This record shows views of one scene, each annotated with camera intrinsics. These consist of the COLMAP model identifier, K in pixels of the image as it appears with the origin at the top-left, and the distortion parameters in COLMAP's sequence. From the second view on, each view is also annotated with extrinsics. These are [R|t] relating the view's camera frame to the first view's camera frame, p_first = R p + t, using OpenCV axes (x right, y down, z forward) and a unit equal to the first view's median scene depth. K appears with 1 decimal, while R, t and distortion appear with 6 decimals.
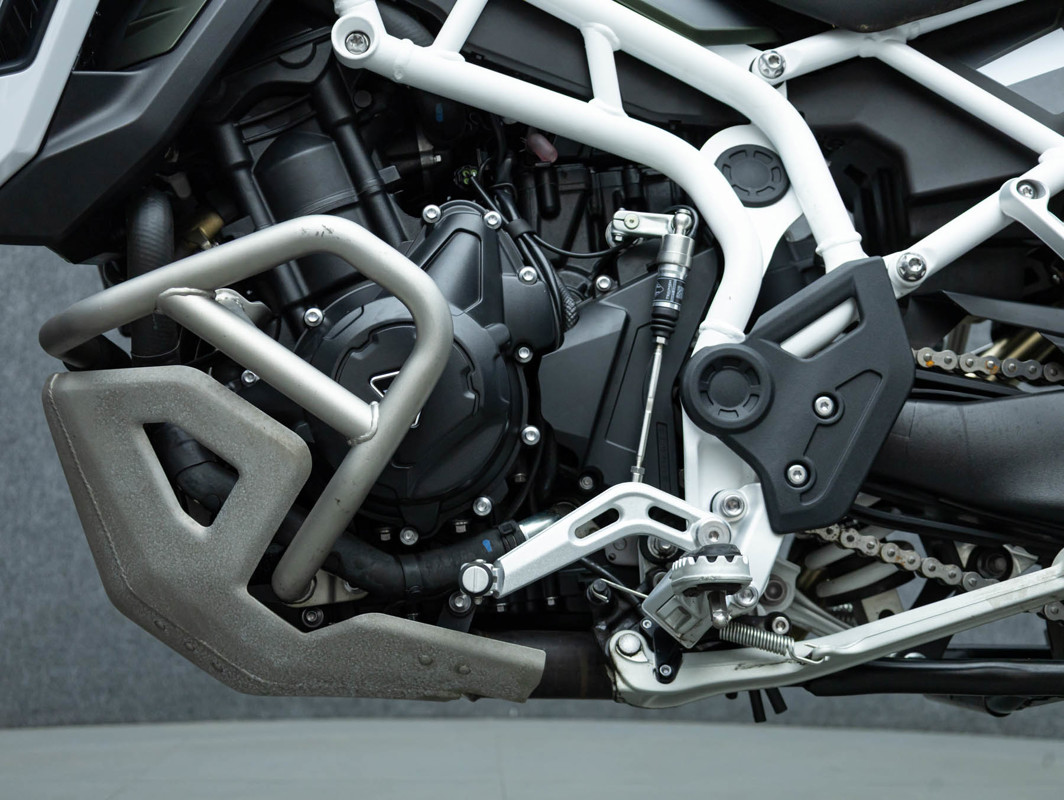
lens RADIAL K [[1678.4, 0, 532.0], [0, 1678.4, 400.0], [0, 0, 1]] dist [0.003729, -0.040095]
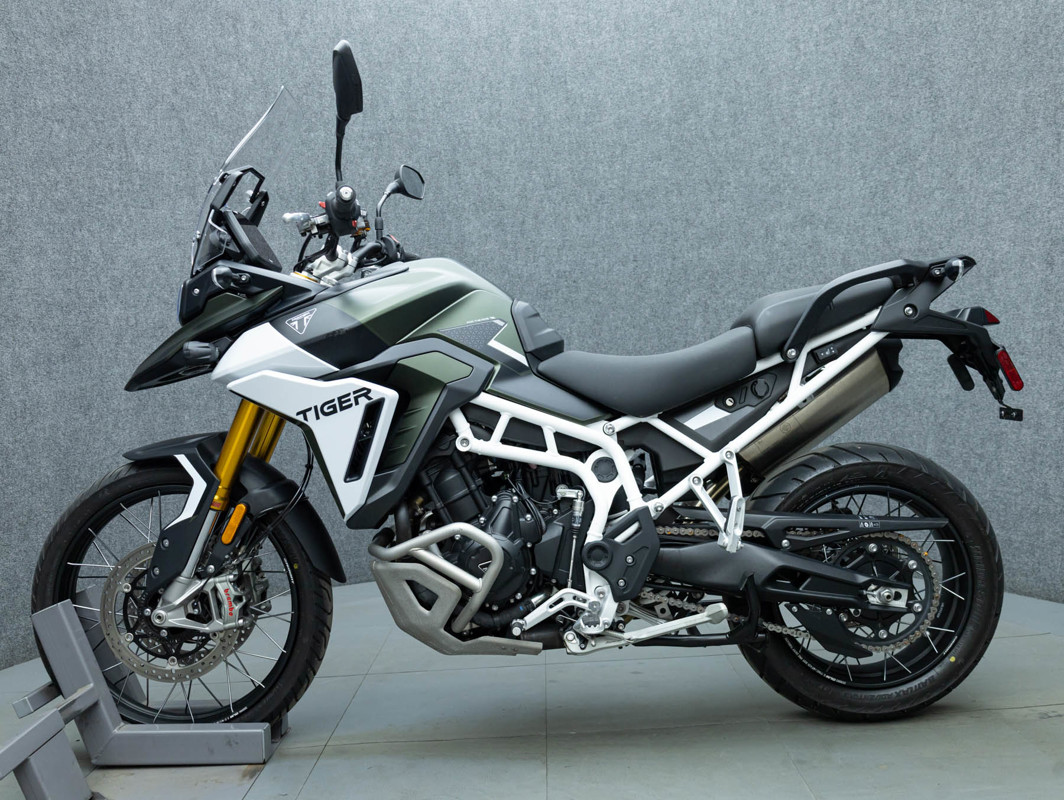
lens RADIAL K [[950.4, 0, 539.4], [0, 950.4, 401.1], [0, 0, 1]] dist [-0.027129, 0.009800]
pose [[0.996677, -0.065315, -0.048671, 0.111092], [0.071042, 0.989341, 0.127113, -0.486612], [0.039850, -0.130148, 0.990693, -0.626433]]
